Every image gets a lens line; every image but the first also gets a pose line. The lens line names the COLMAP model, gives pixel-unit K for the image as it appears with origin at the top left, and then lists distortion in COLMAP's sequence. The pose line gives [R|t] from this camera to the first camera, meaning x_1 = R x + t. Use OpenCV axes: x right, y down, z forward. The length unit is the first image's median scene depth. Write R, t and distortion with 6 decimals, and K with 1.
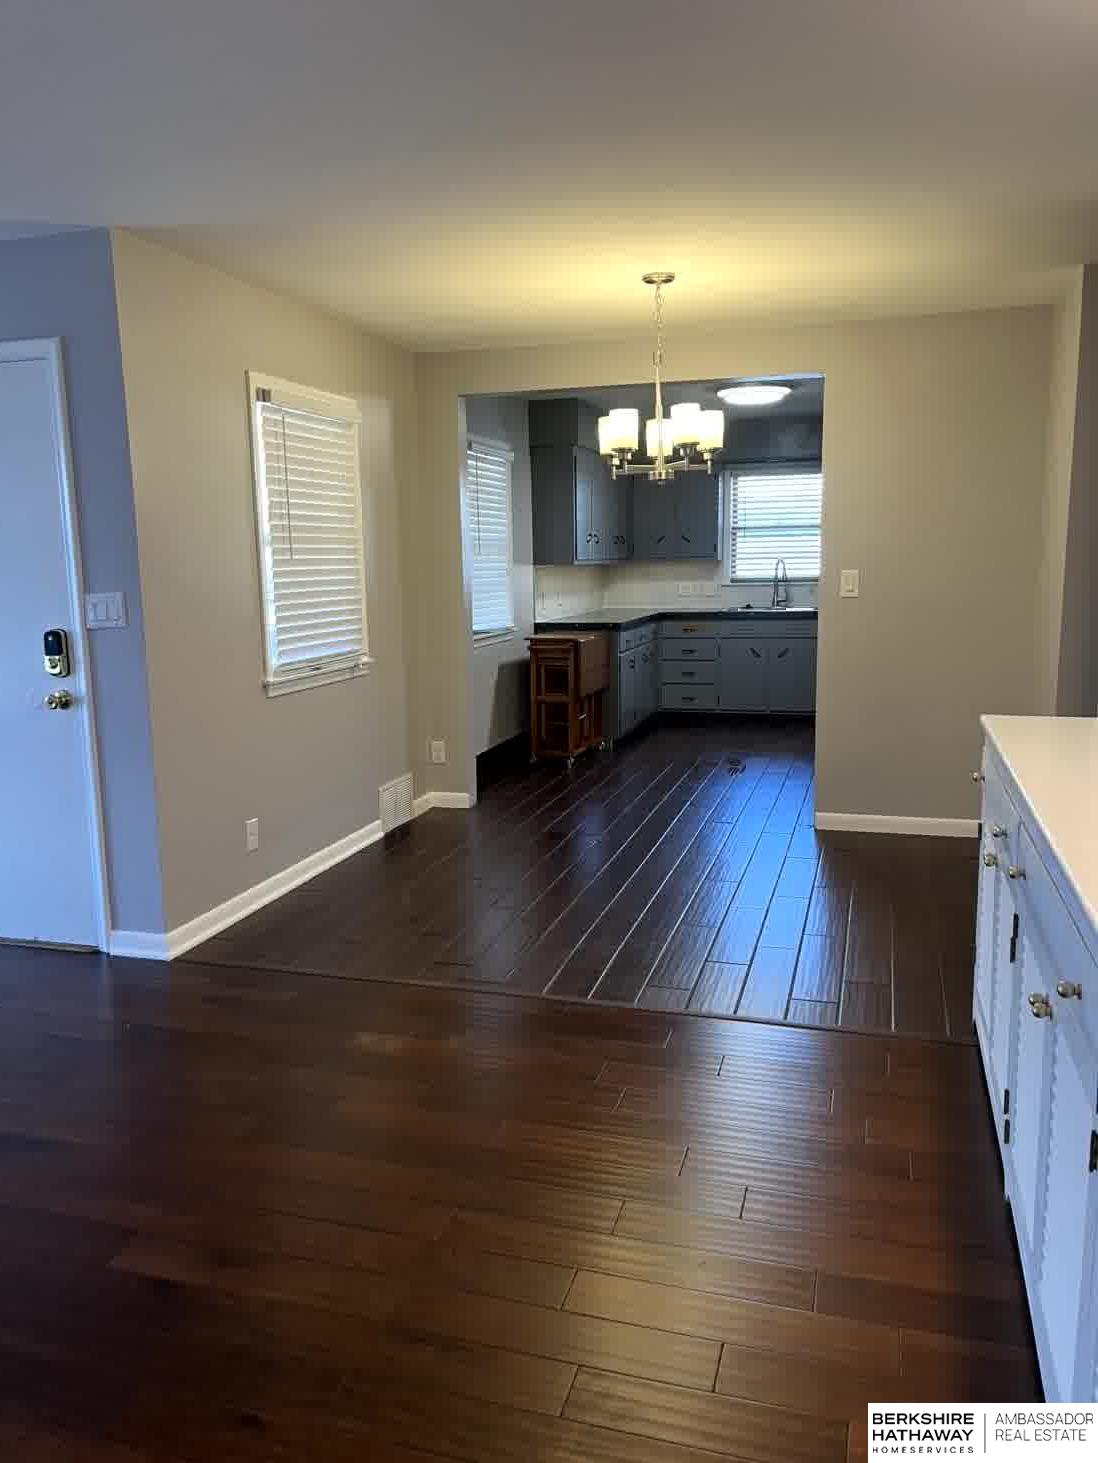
lens RADIAL K [[1095.0, 0, 546.8], [0, 1095.0, 734.0], [0, 0, 1]] dist [0.049733, -0.059391]
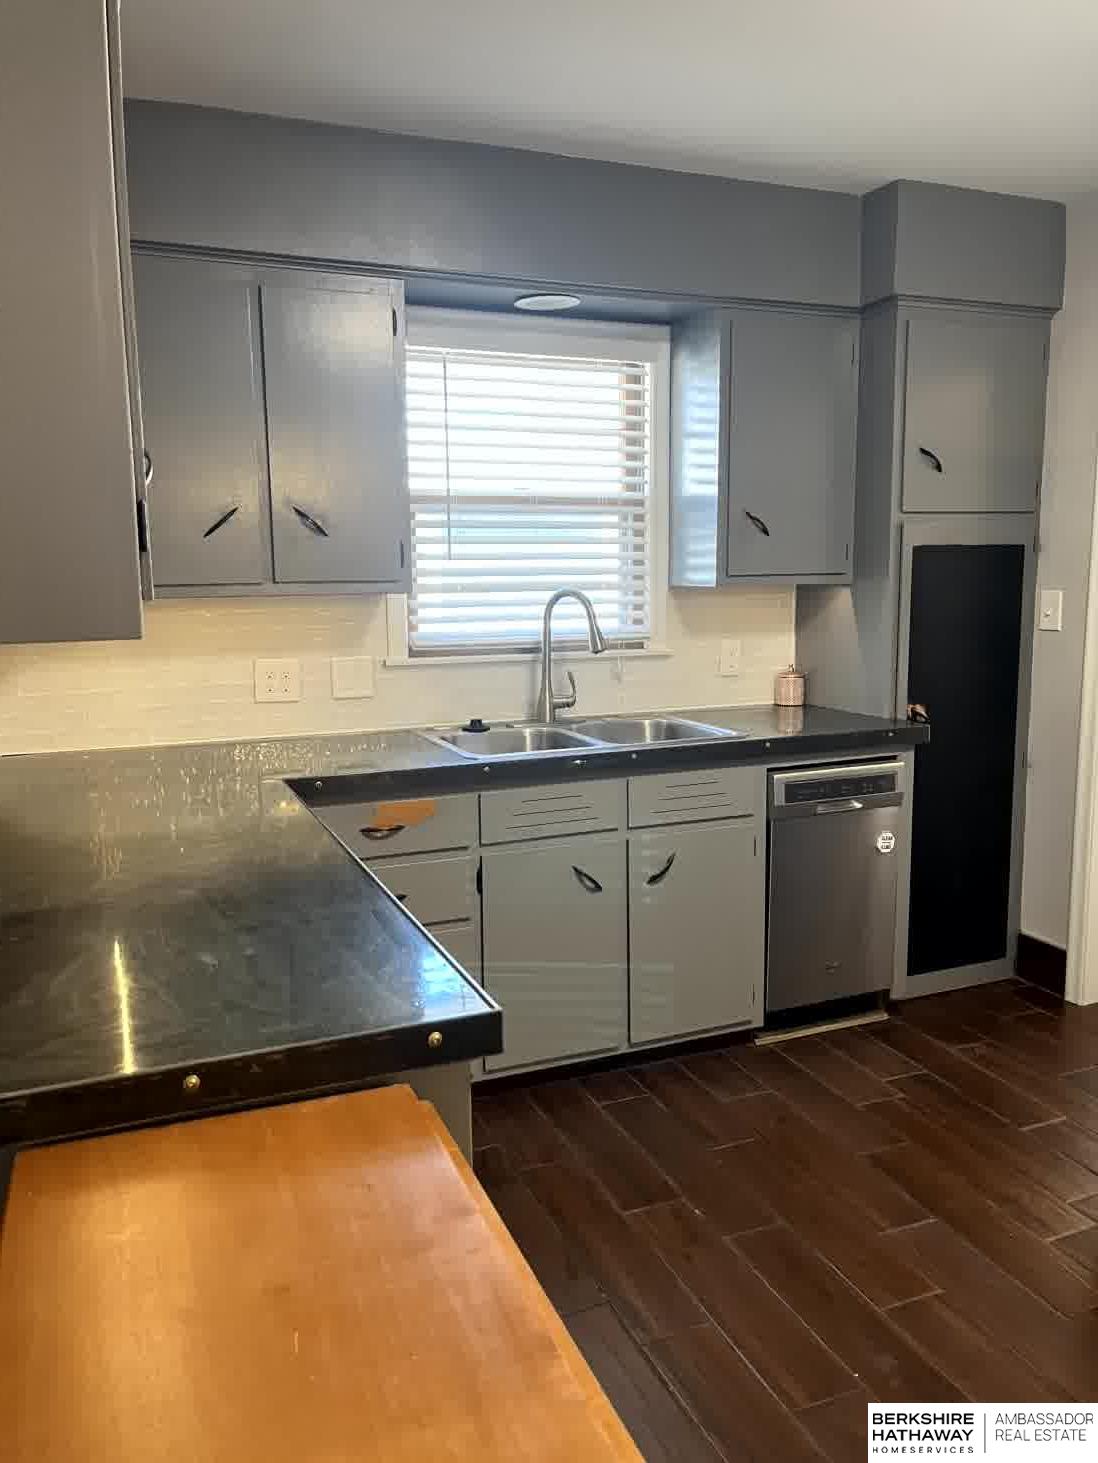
lens RADIAL K [[1095.0, 0, 533.8], [0, 1095.0, 709.8], [0, 0, 1]] dist [0.049733, -0.059391]
pose [[0.777962, -0.072063, 0.624165, -0.017605], [0.099230, 0.995026, -0.008800, -0.117074], [-0.620426, 0.068782, 0.781243, 0.725183]]
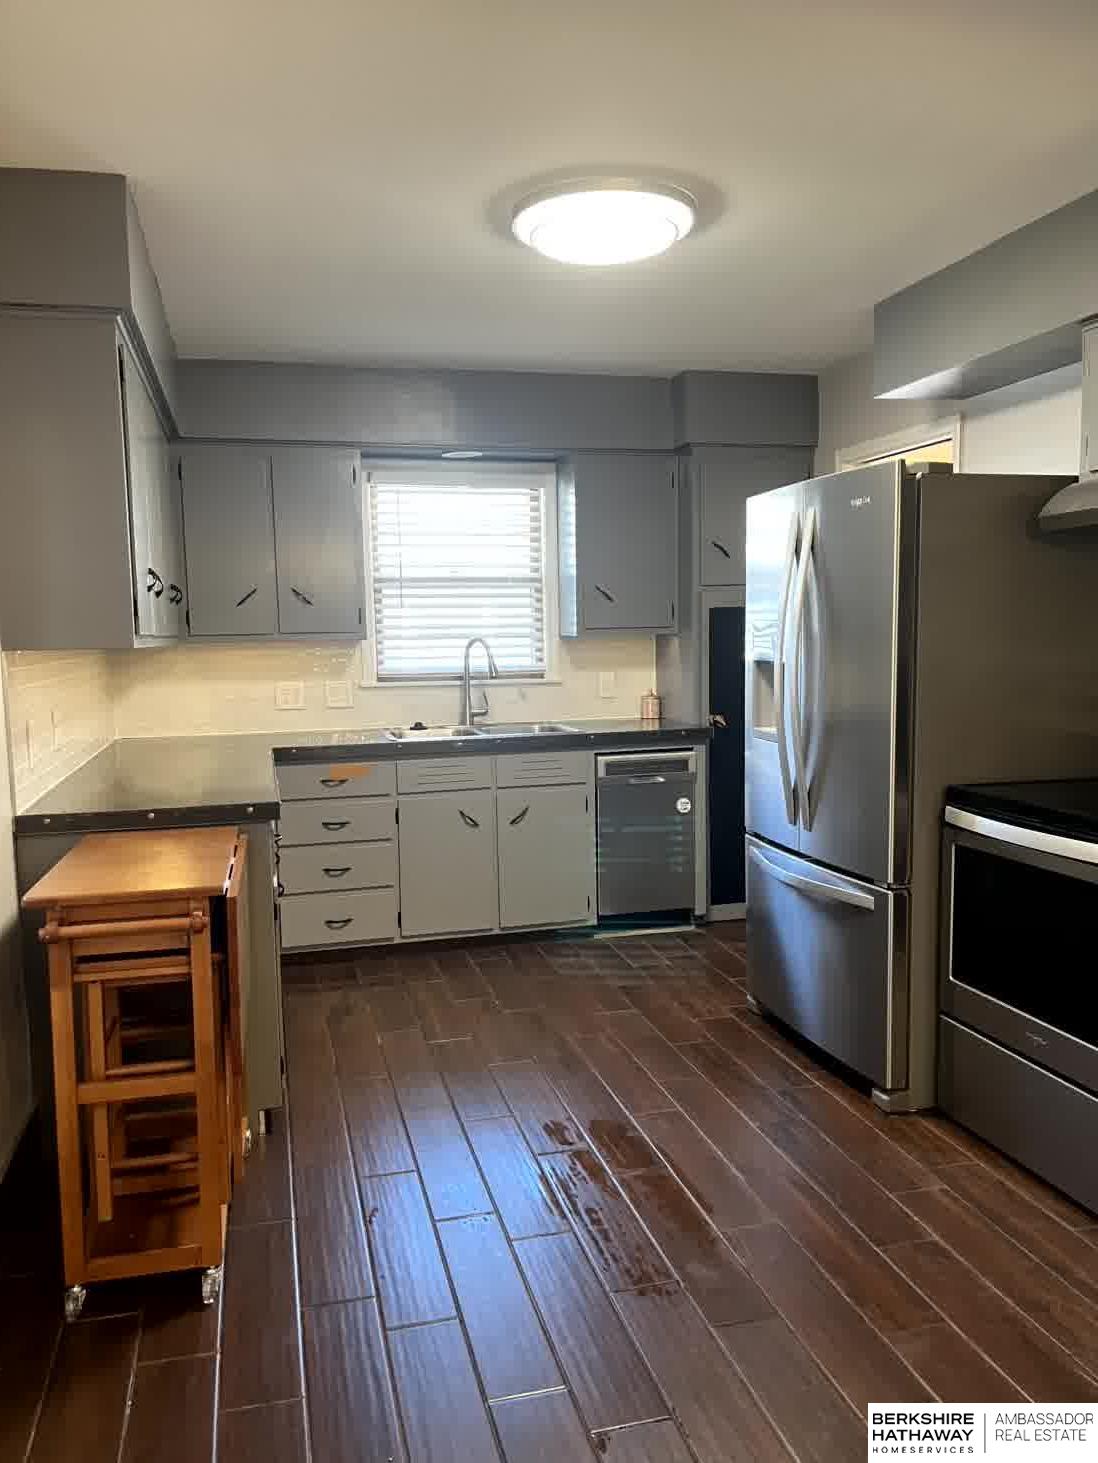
lens RADIAL K [[1095.0, 0, 541.1], [0, 1095.0, 733.0], [0, 0, 1]] dist [0.049733, -0.059391]
pose [[0.853865, -0.046675, 0.518397, -0.041342], [0.085921, 0.994947, -0.051940, -0.080707], [-0.513354, 0.088891, 0.853561, 0.520975]]
